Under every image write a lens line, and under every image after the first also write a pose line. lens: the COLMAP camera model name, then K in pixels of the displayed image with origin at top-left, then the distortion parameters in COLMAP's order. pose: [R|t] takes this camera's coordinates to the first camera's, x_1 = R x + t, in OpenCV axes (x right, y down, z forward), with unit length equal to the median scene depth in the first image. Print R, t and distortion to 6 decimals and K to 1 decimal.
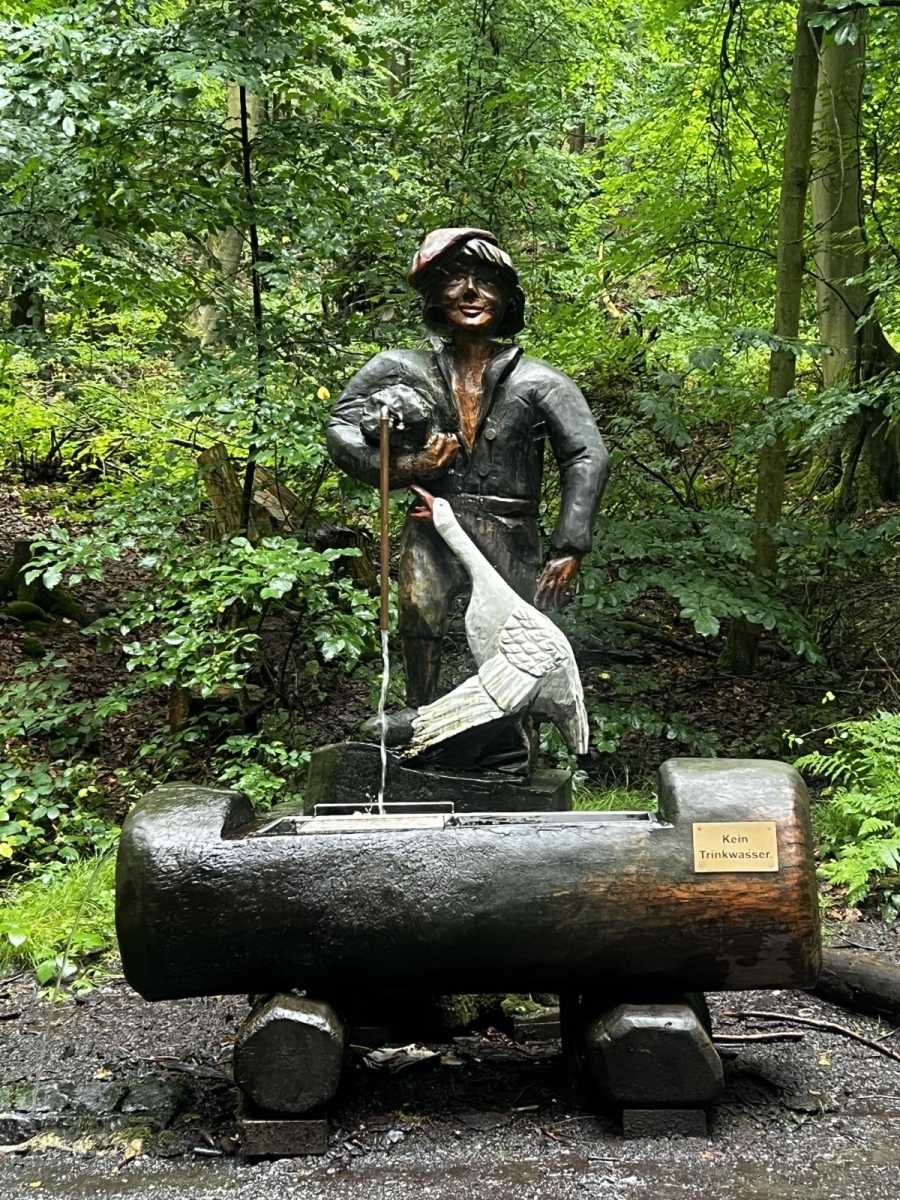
lens RADIAL K [[1922.8, 0, 450.0], [0, 1922.8, 600.0], [0, 0, 1]] dist [0.002565, 0.000612]
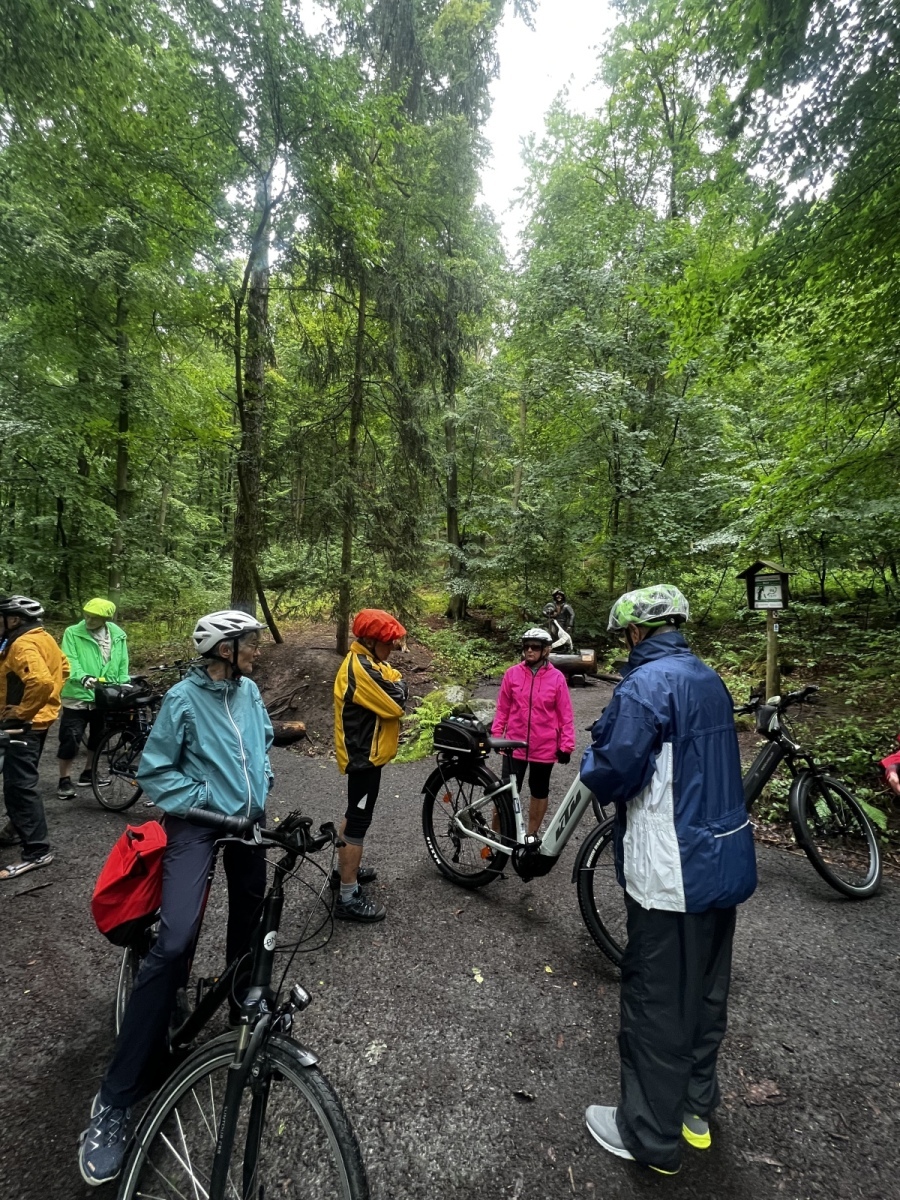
lens RADIAL K [[483.9, 0, 450.0], [0, 483.9, 600.0], [0, 0, 1]] dist [-0.000199, -0.000003]
pose [[0.979995, 0.013283, -0.198581, -0.038956], [-0.025047, 0.998069, -0.056848, -0.005454], [0.197442, 0.060684, 0.978435, -1.280918]]
